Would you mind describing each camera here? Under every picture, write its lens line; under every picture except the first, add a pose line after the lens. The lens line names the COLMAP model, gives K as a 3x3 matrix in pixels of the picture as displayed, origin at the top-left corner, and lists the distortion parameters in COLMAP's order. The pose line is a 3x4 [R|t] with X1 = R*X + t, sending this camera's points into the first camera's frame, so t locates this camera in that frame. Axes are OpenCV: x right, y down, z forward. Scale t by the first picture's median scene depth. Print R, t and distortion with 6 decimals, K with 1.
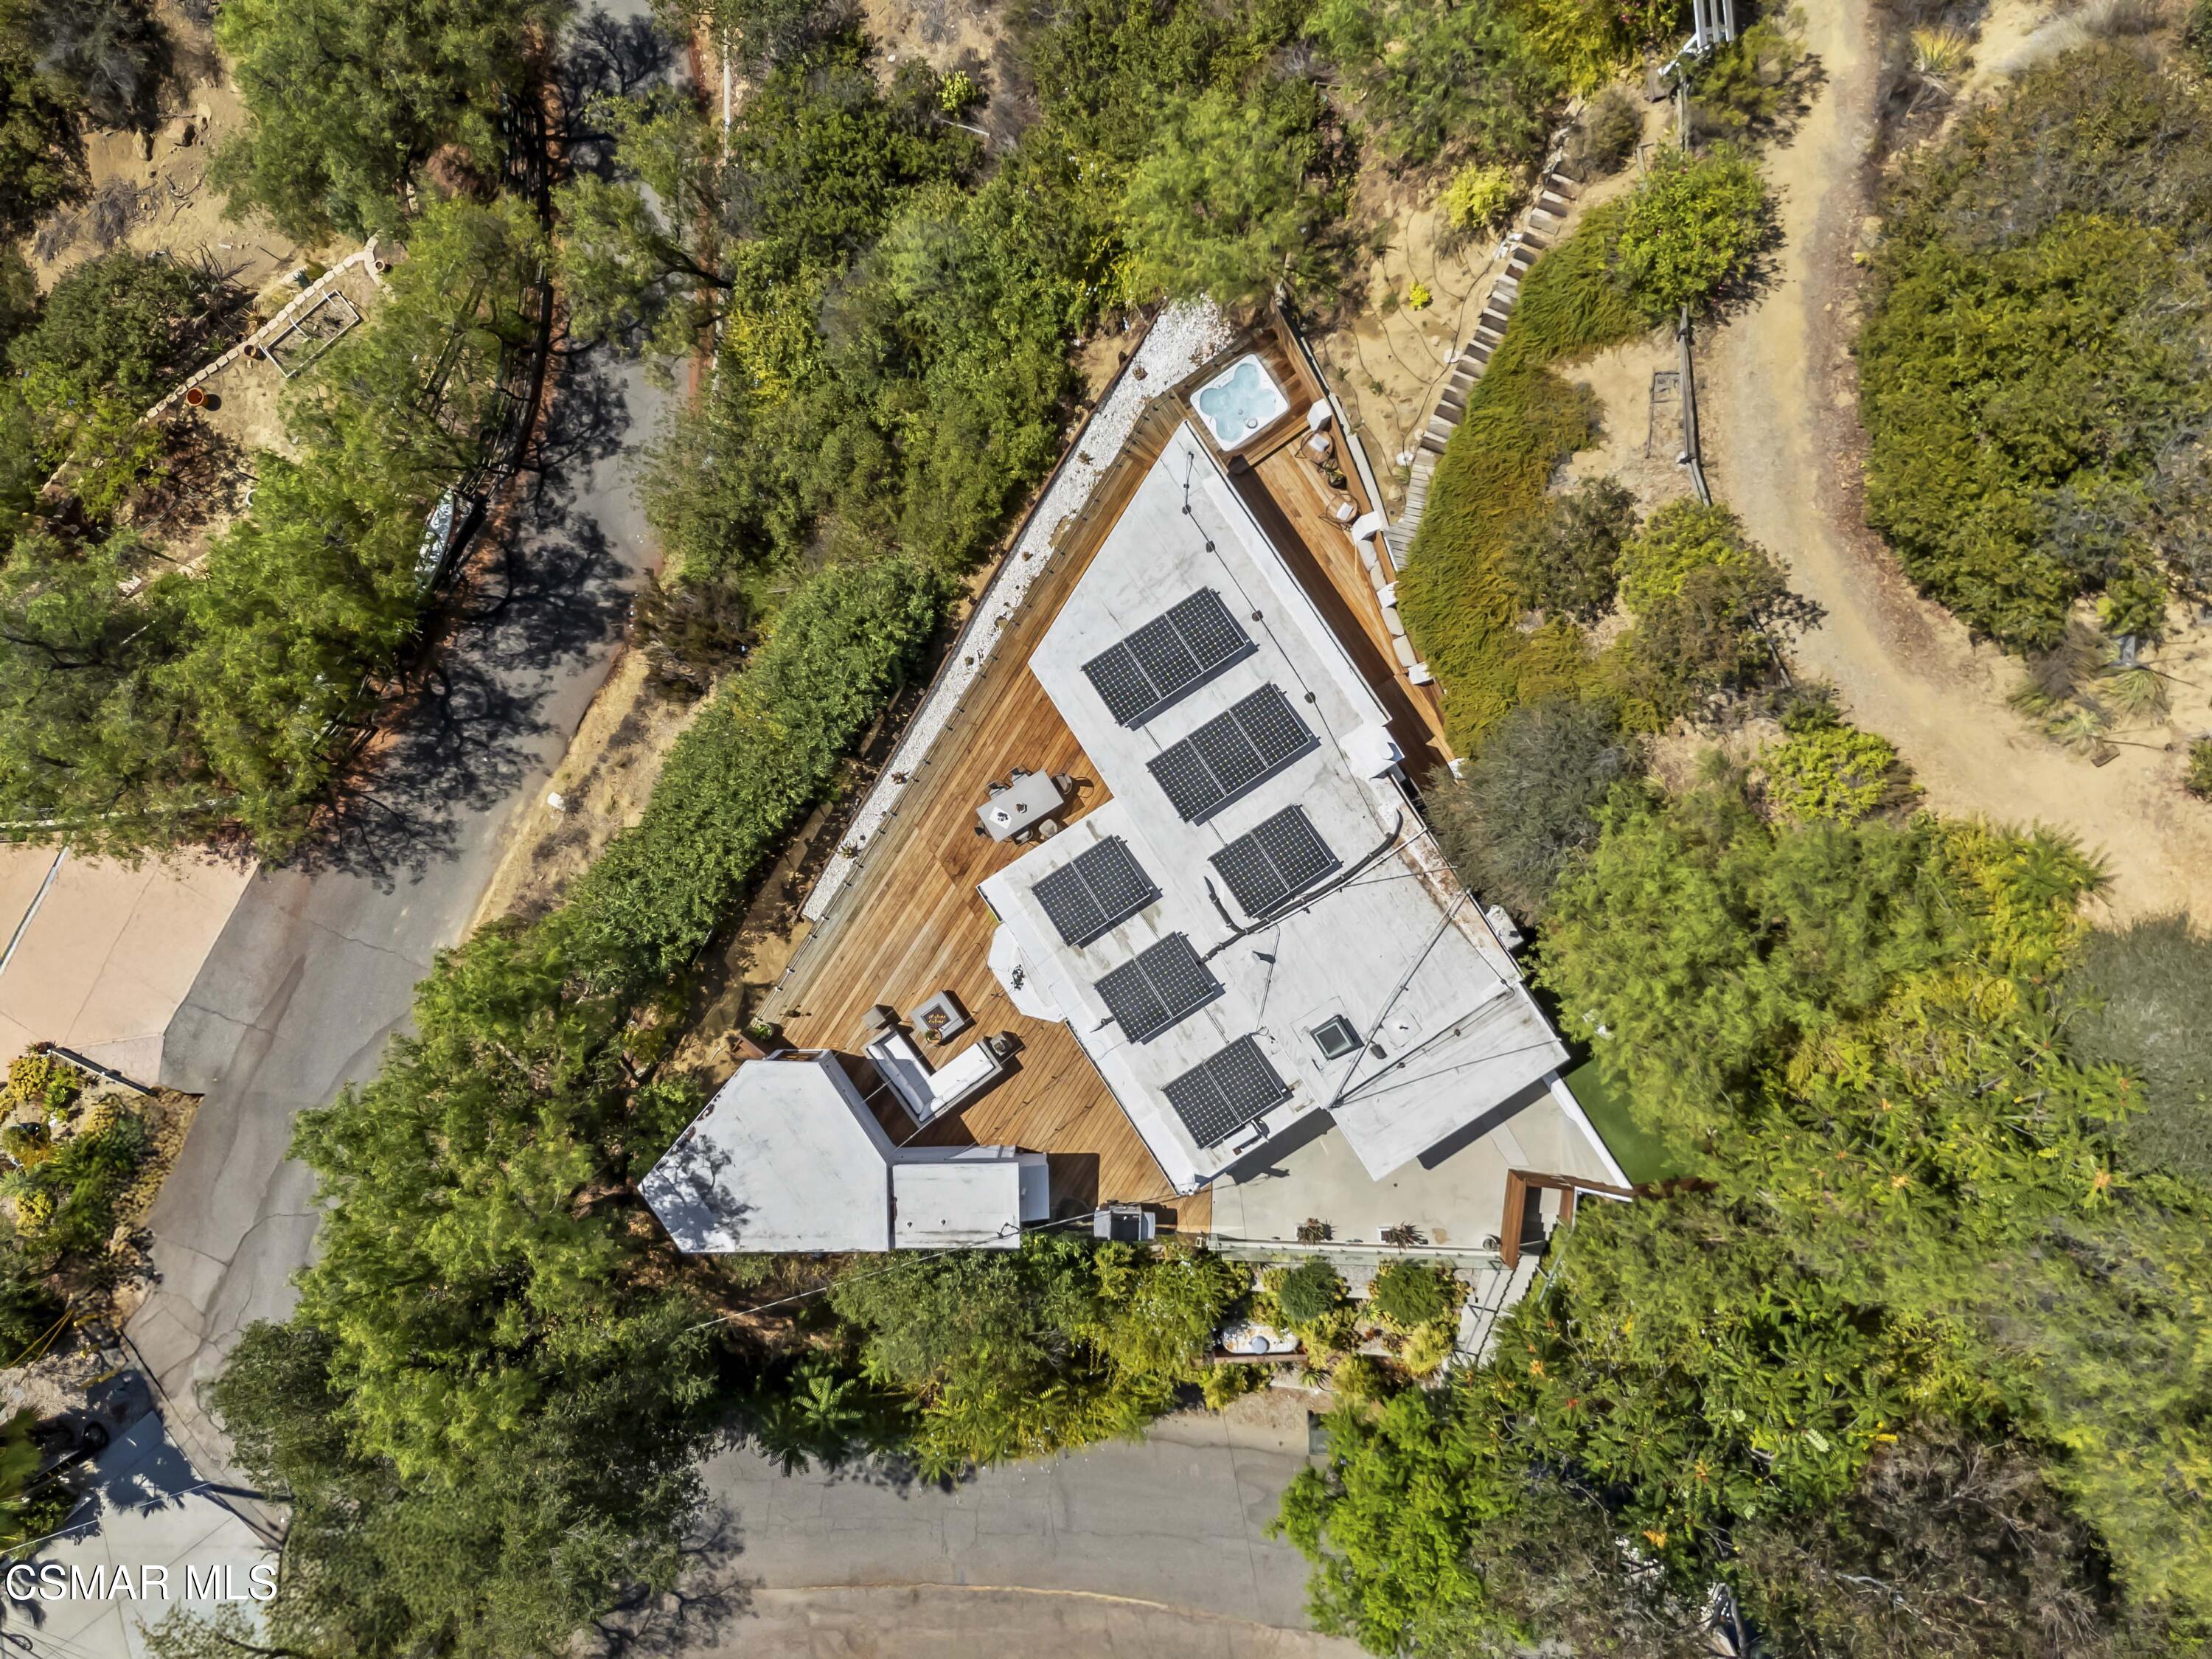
lens RADIAL K [[1513.5, 0, 989.2], [0, 1513.5, 642.5], [0, 0, 1]] dist [0.051738, -0.052142]
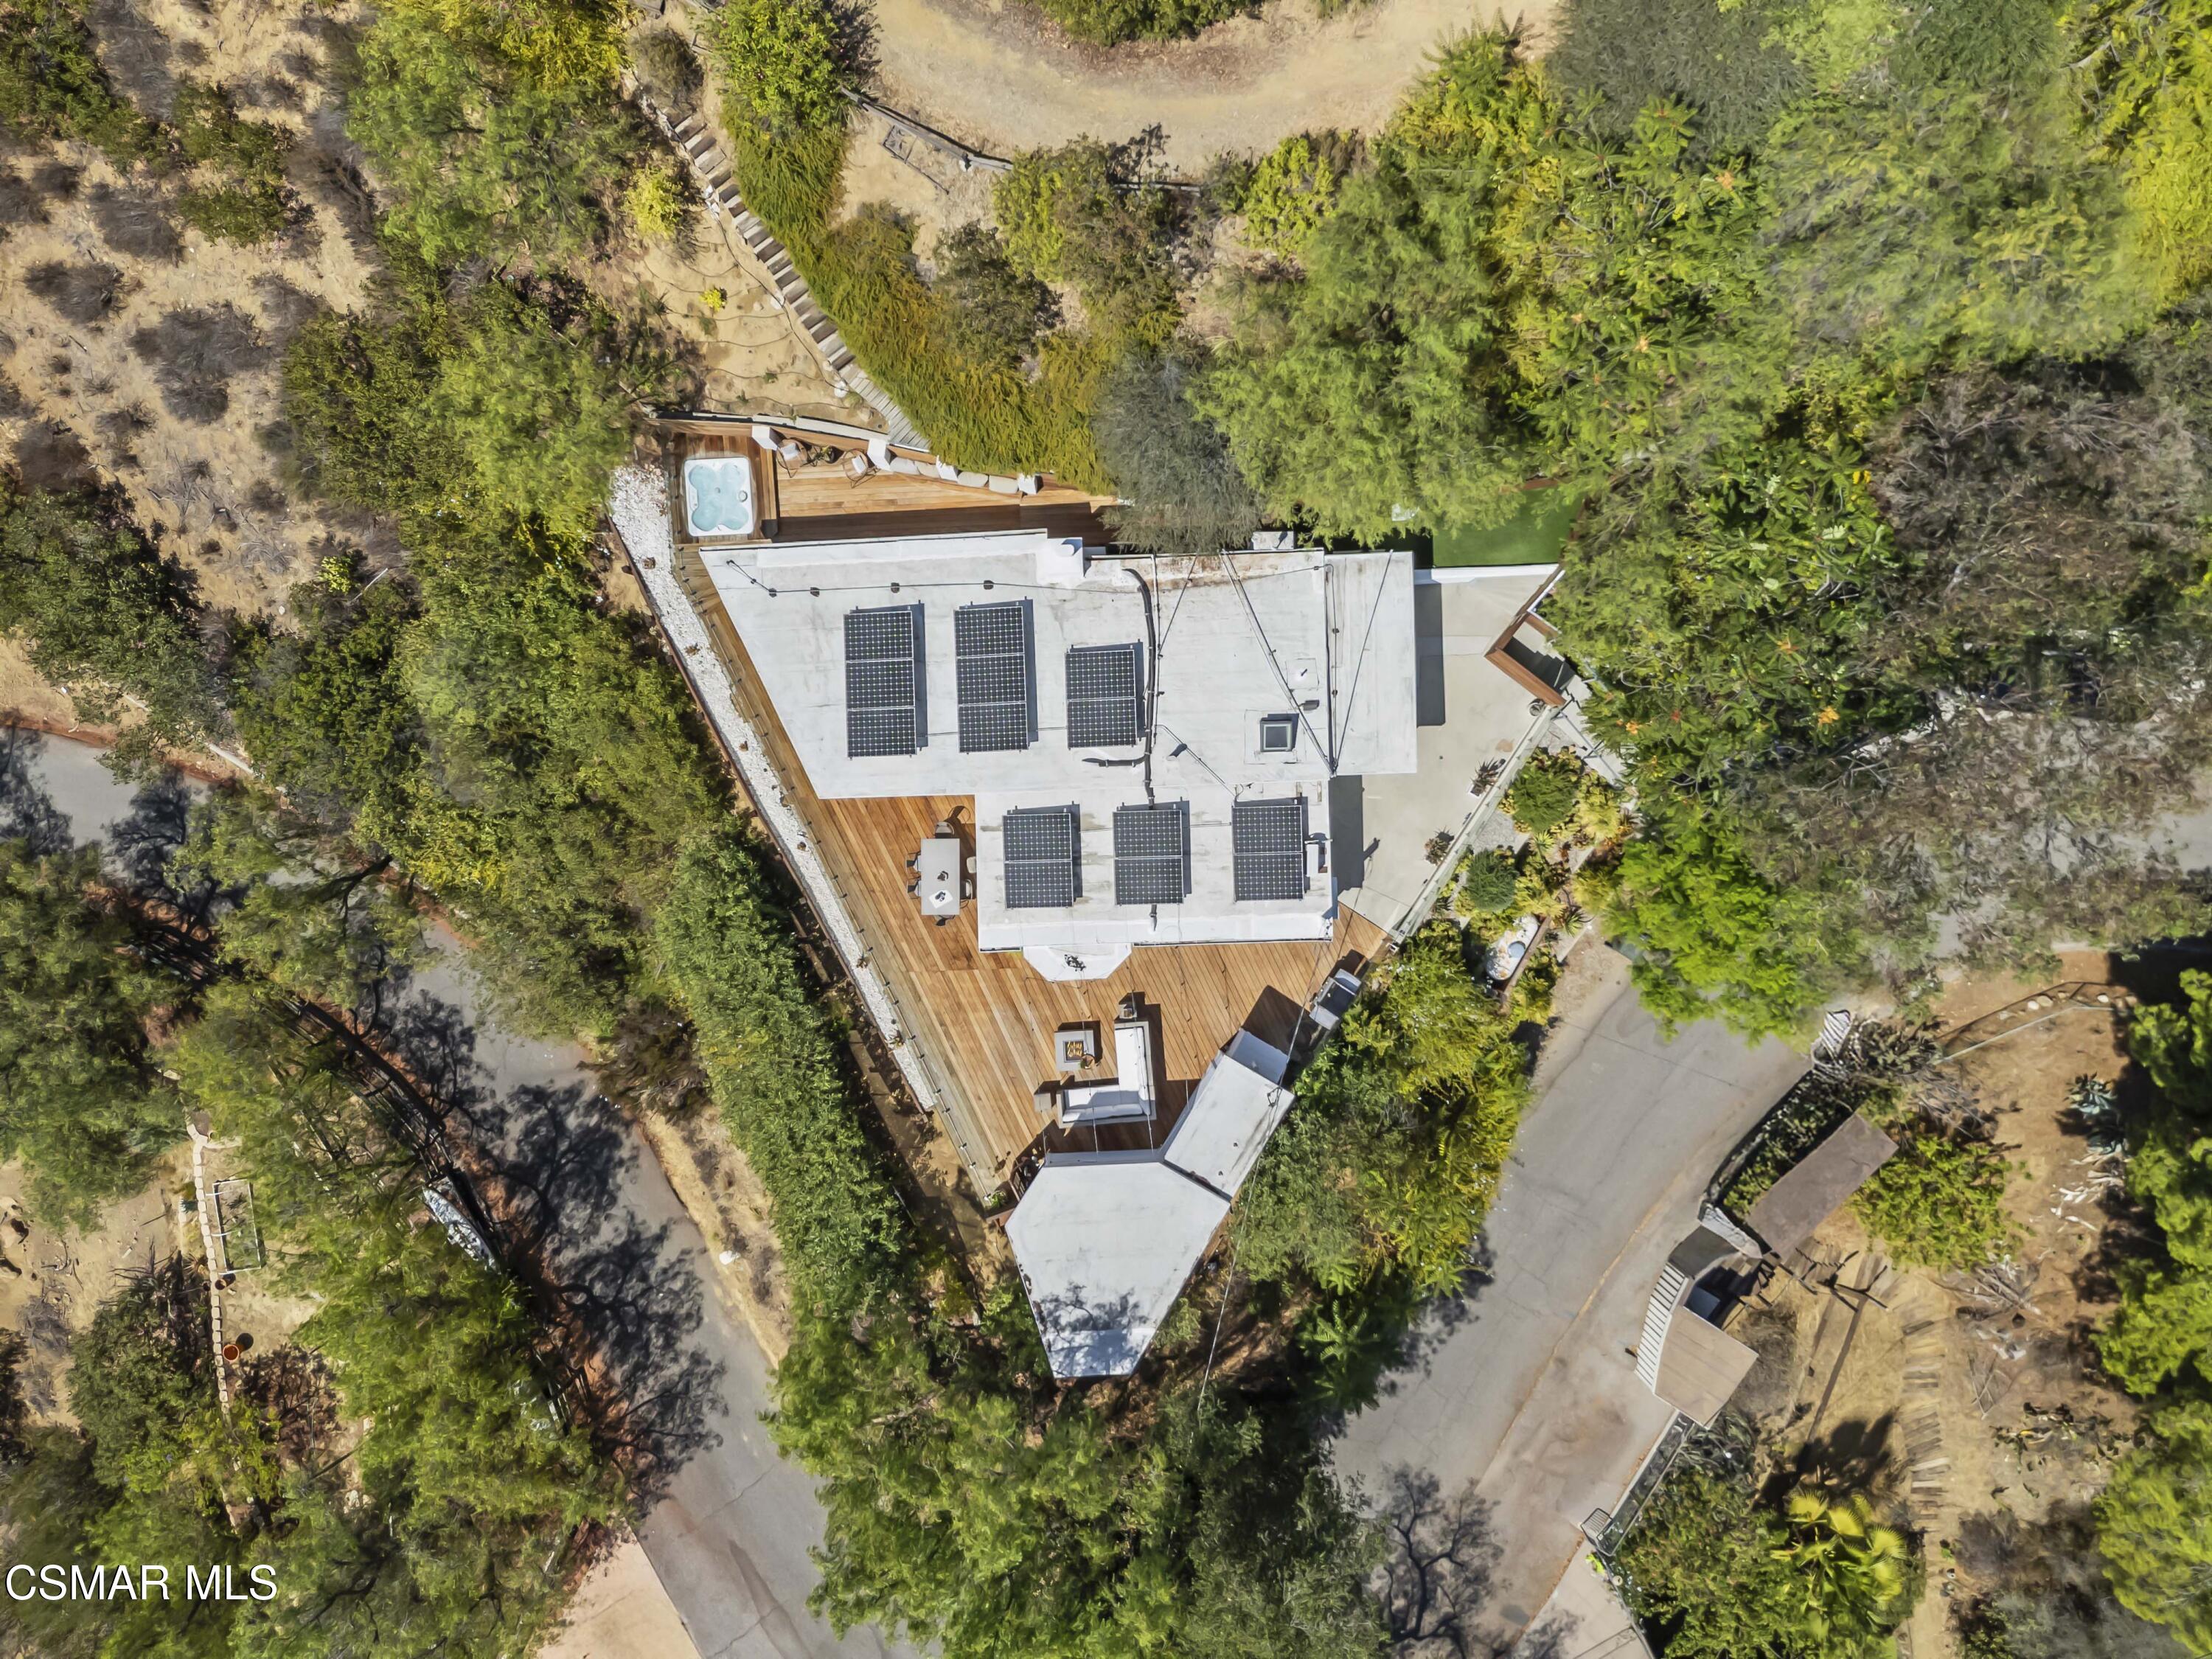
lens RADIAL K [[1620.3, 0, 1099.2], [0, 1620.3, 843.2], [0, 0, 1]] dist [0.036335, -0.022588]
pose [[0.519173, -0.854588, -0.011742, 0.109330], [0.854436, 0.519304, -0.016211, 0.206318], [0.019951, -0.001616, 0.999800, -0.113687]]
